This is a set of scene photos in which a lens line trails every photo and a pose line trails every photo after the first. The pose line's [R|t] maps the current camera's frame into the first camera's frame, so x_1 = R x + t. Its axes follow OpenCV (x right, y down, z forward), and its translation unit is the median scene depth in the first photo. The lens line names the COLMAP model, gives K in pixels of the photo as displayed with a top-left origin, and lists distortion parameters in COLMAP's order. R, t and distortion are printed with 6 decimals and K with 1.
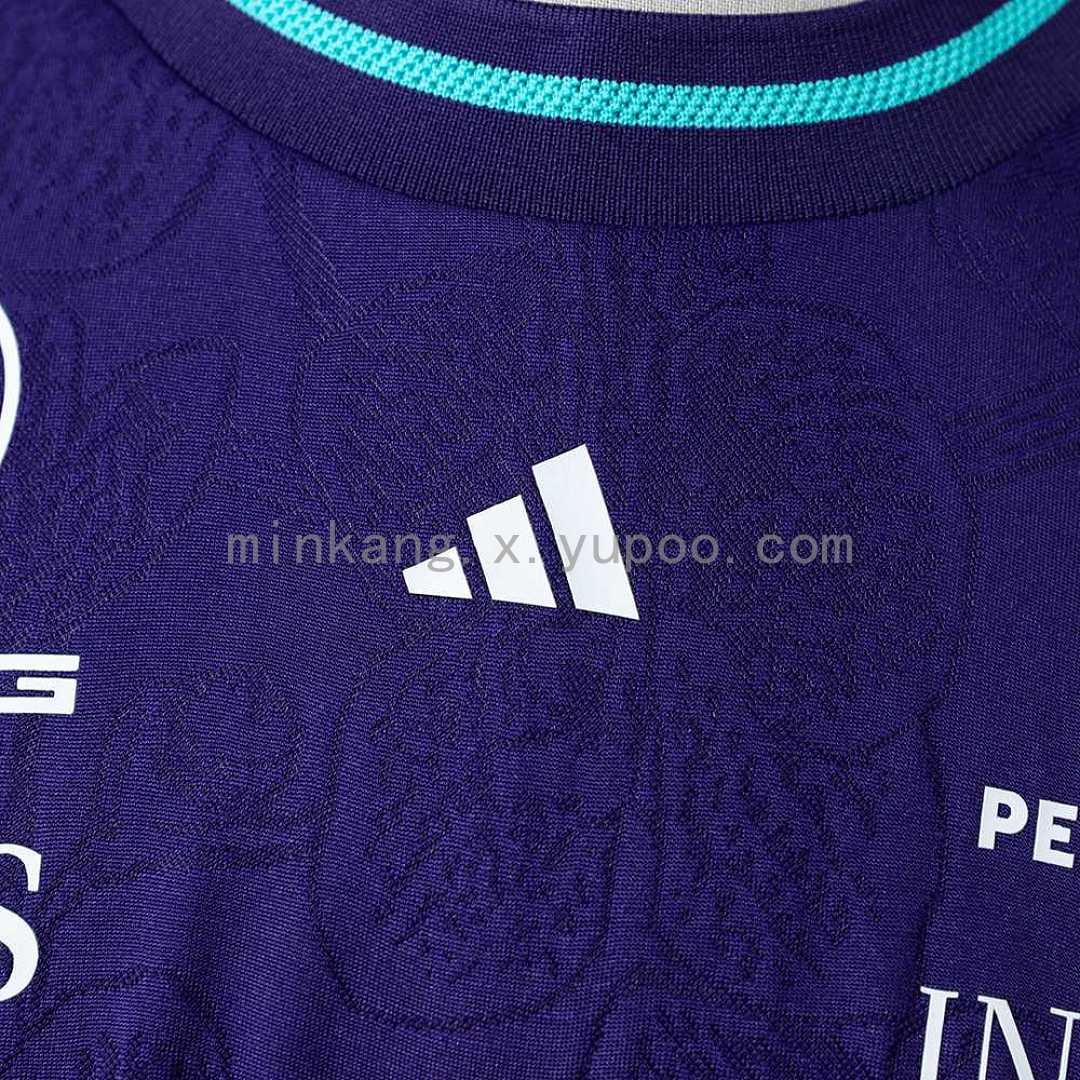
lens RADIAL K [[2797.5, 0, 528.1], [0, 2797.5, 539.7], [0, 0, 1]] dist [-0.021551, 0.047346]
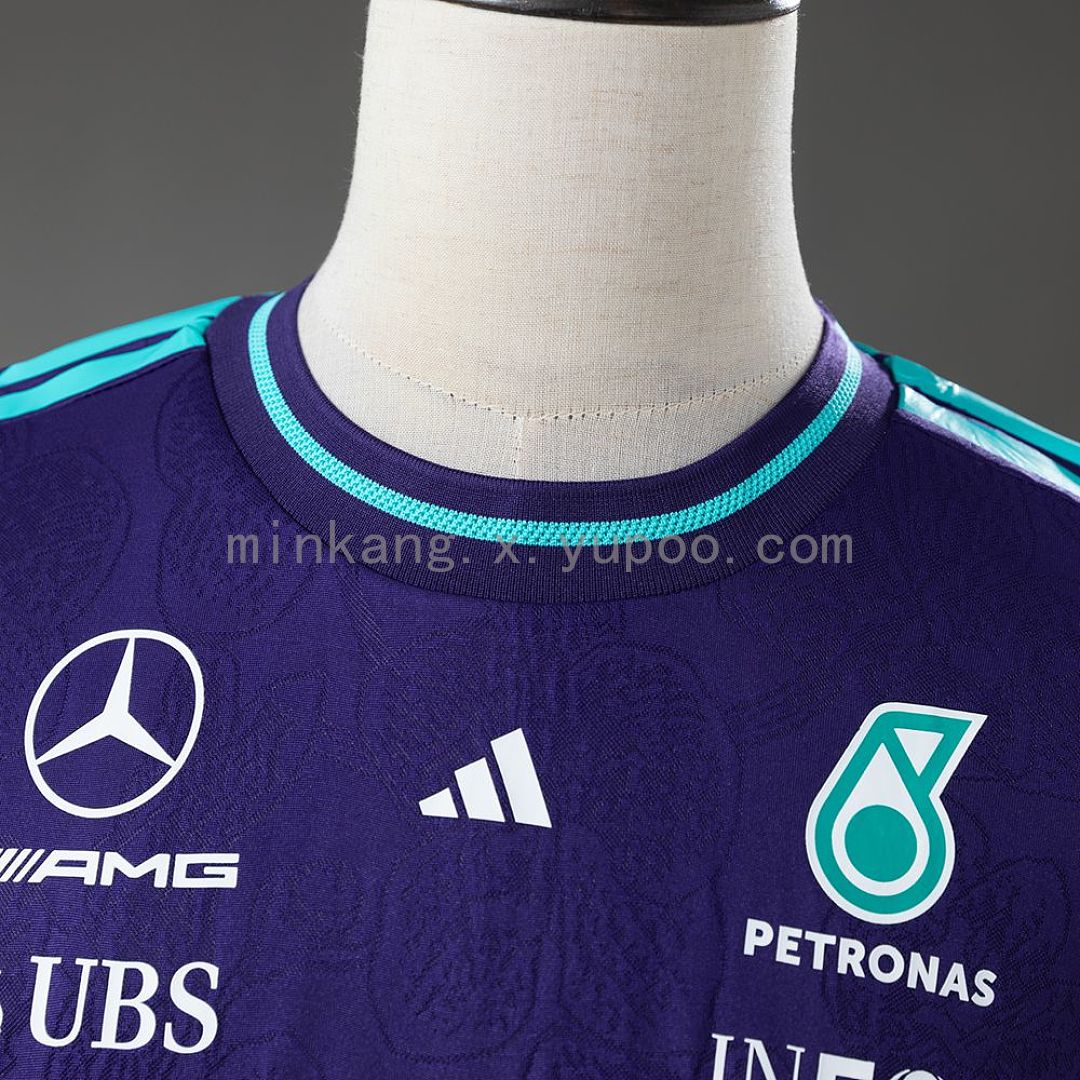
lens RADIAL K [[2354.5, 0, 540.0], [0, 2354.5, 540.0], [0, 0, 1]] dist [0.094126, -0.371499]
pose [[0.999081, -0.023773, -0.035666, 0.090001], [0.021056, 0.996983, -0.074714, -0.041817], [0.037334, 0.073895, 0.996567, -0.508864]]
